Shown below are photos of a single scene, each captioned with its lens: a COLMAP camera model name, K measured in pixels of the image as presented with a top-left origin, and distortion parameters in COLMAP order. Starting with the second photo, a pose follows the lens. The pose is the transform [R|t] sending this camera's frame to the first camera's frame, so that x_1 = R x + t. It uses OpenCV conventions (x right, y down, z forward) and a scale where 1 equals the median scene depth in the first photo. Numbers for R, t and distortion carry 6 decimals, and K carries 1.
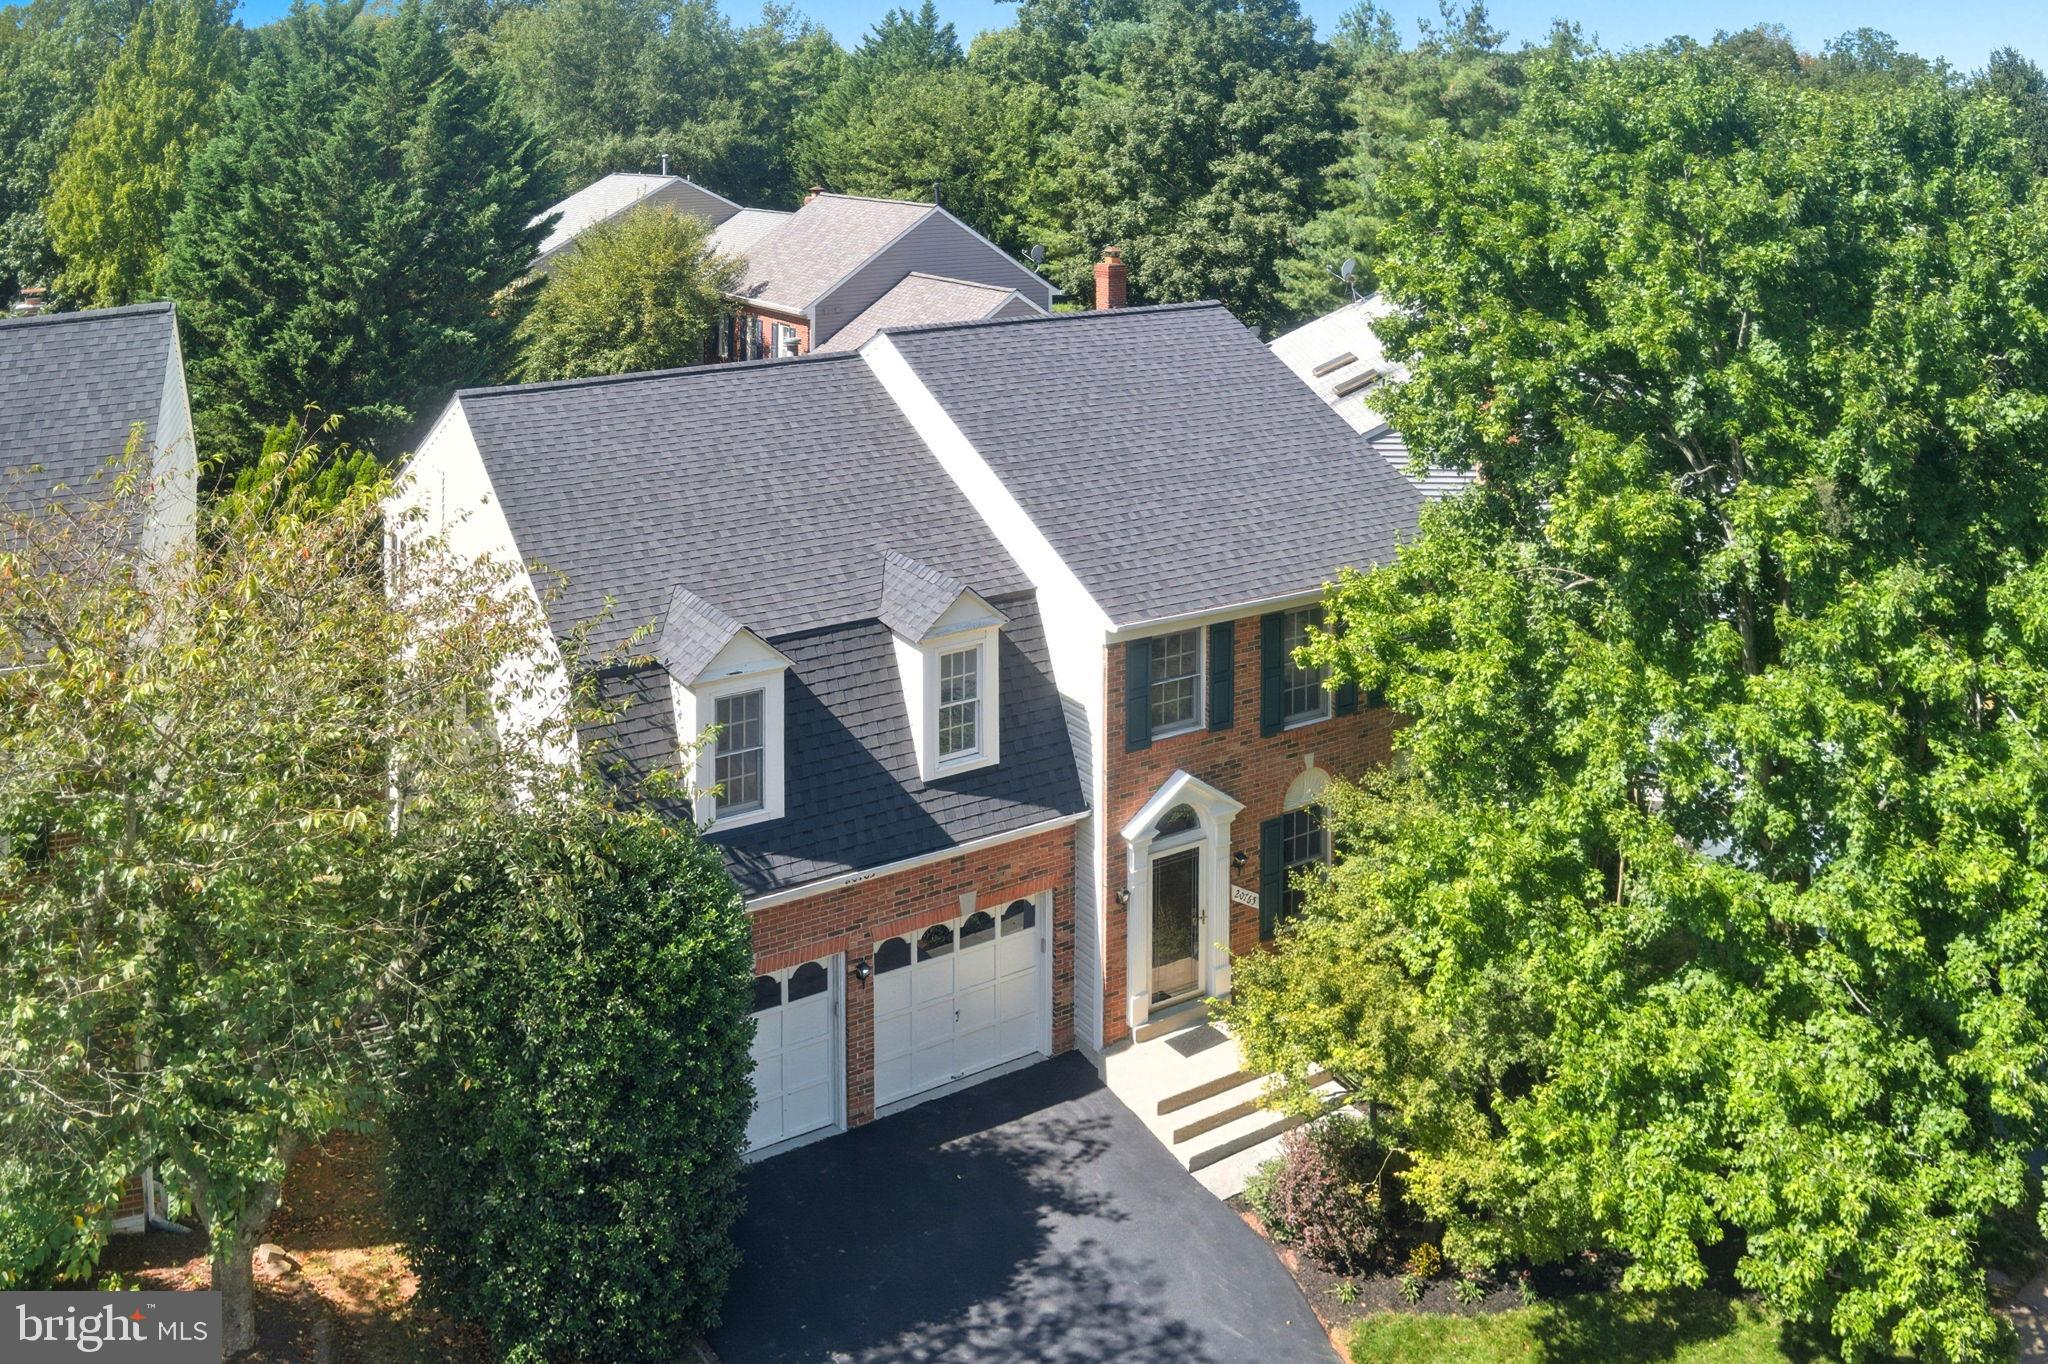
lens RADIAL K [[930.0, 0, 1011.6], [0, 930.0, 685.8], [0, 0, 1]] dist [-0.002193, 0.000006]
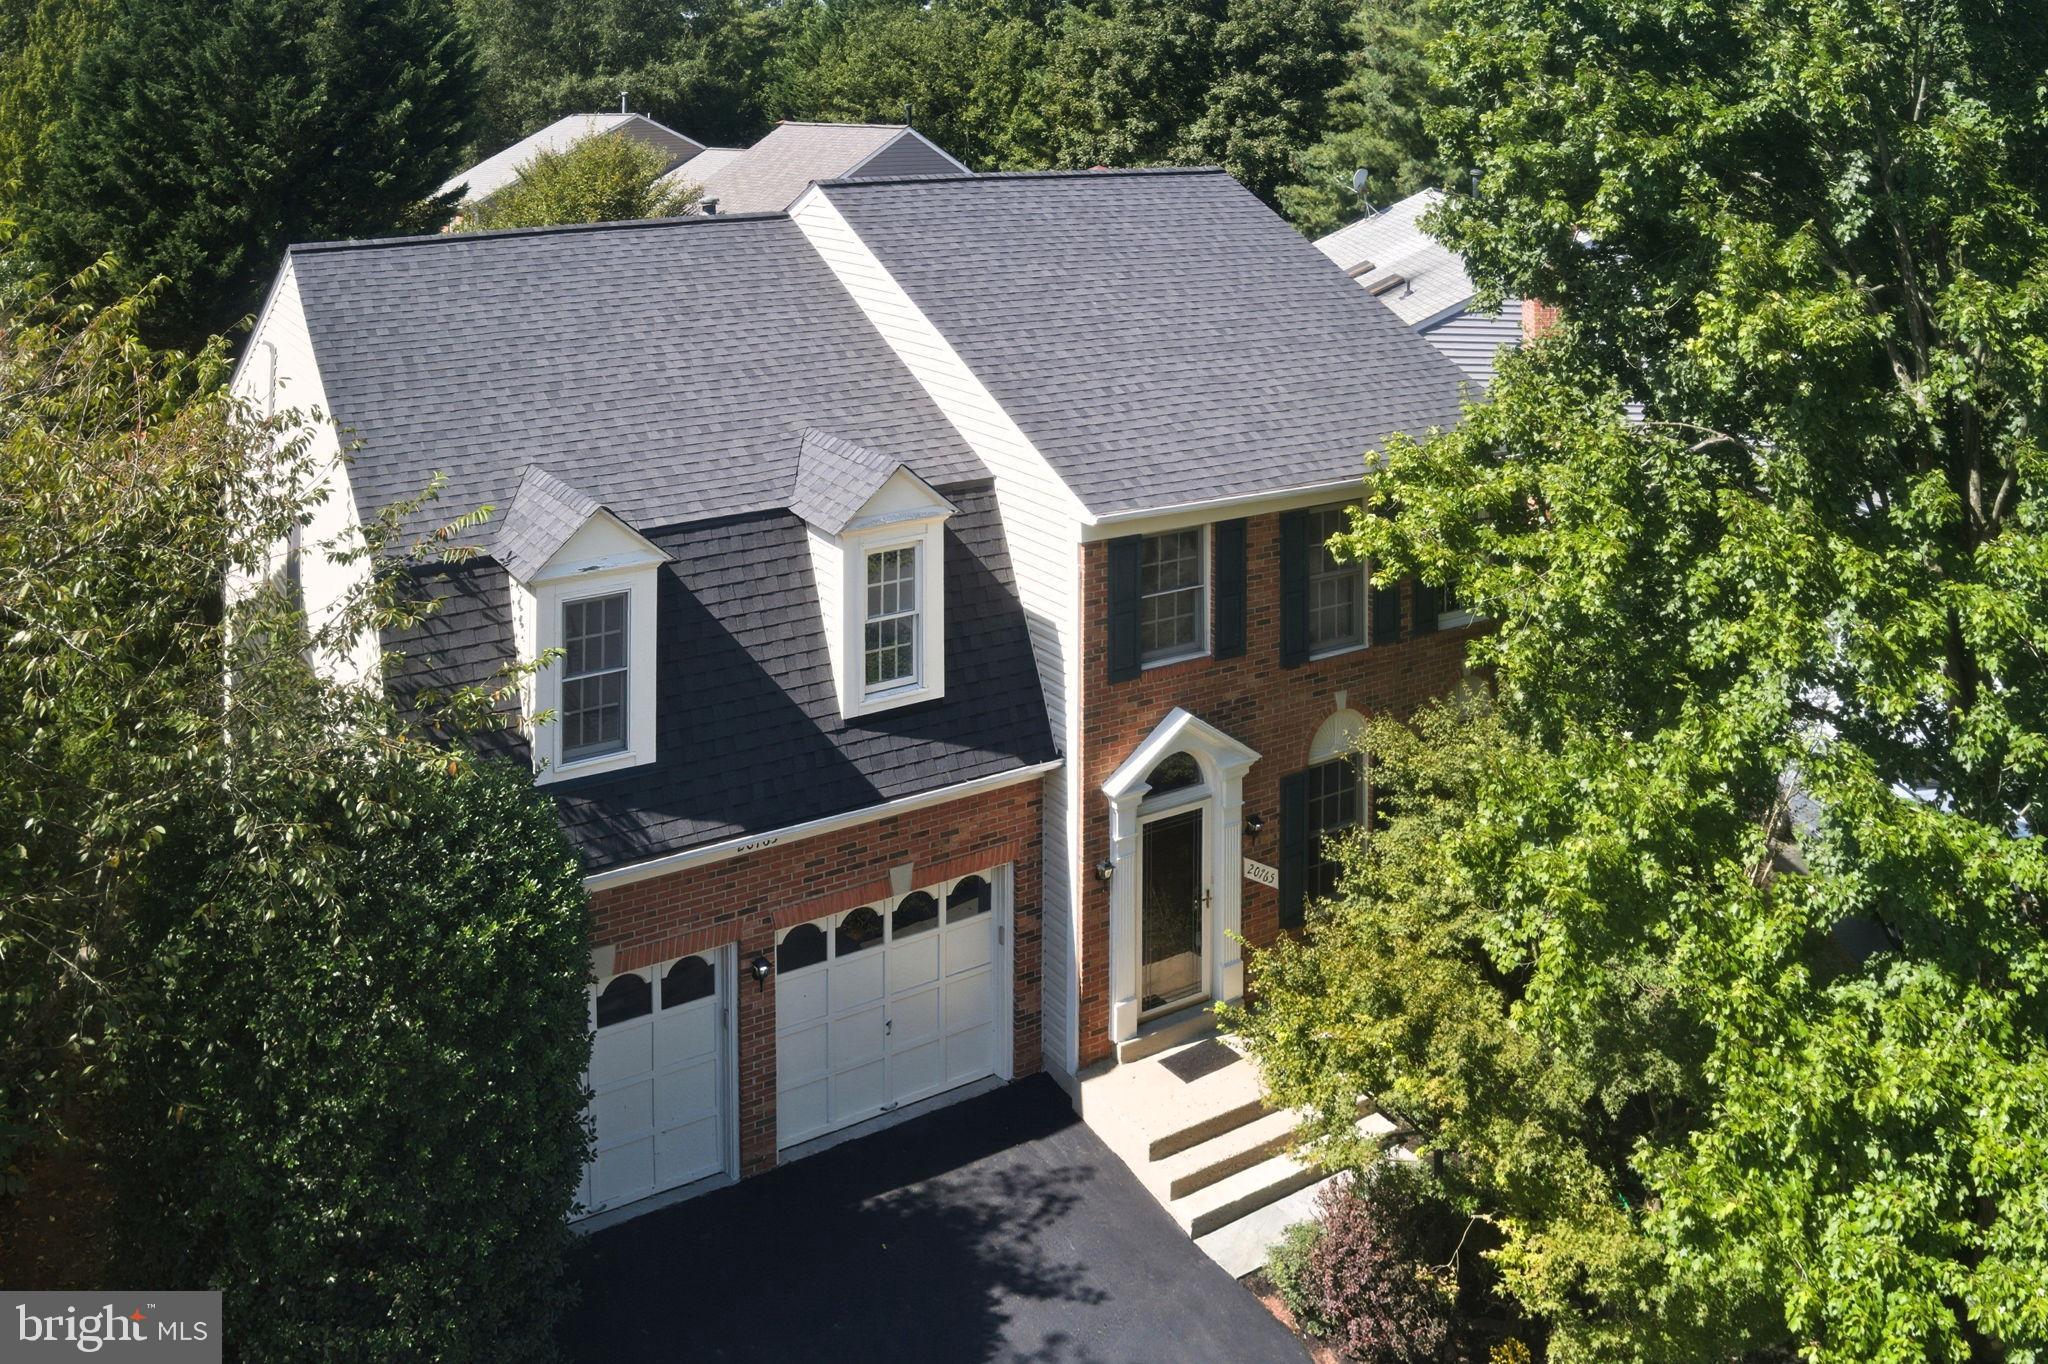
lens RADIAL K [[852.5, 0, 1024.0], [0, 852.5, 682.0], [0, 0, 1]] dist [-0.012381, -0.000281]
pose [[0.999940, 0.004255, 0.010132, 0.047650], [-0.003915, 0.999435, -0.033388, 0.098504], [-0.010268, 0.033346, 0.999391, 0.305710]]
